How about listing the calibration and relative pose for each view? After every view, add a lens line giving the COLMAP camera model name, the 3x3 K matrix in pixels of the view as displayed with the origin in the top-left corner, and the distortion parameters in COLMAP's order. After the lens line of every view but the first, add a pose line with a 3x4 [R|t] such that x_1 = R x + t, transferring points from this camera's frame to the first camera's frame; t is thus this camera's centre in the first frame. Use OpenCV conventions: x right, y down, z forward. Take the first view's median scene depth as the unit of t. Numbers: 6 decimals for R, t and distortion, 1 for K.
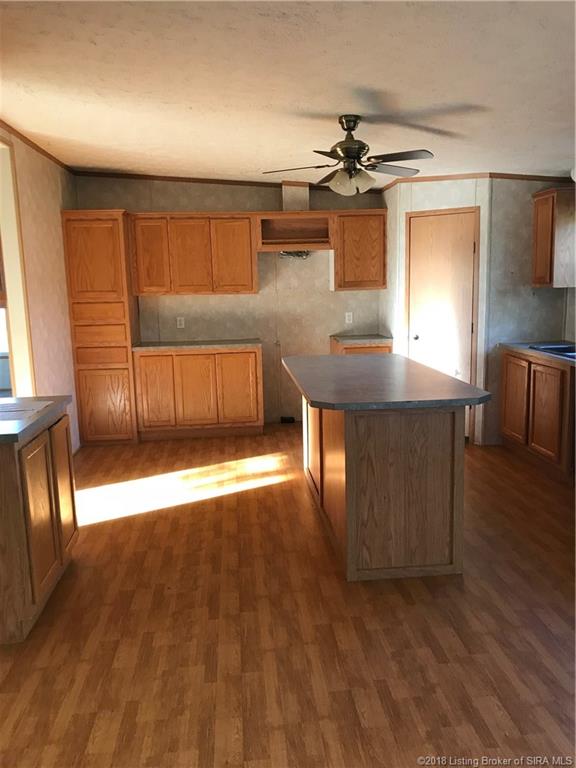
lens RADIAL K [[656.8, 0, 291.3], [0, 656.8, 391.1], [0, 0, 1]] dist [0.031914, -0.081781]
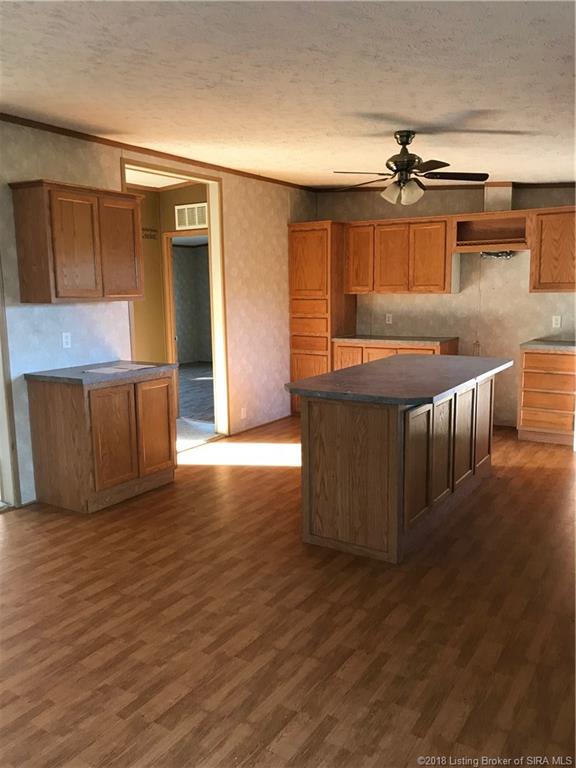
lens RADIAL K [[656.8, 0, 273.1], [0, 656.8, 395.3], [0, 0, 1]] dist [0.031914, -0.081781]
pose [[0.768953, 0.116690, -0.628566, 0.415984], [-0.108355, 0.992765, 0.051746, -0.013896], [0.630056, 0.028318, 0.776033, 0.026761]]
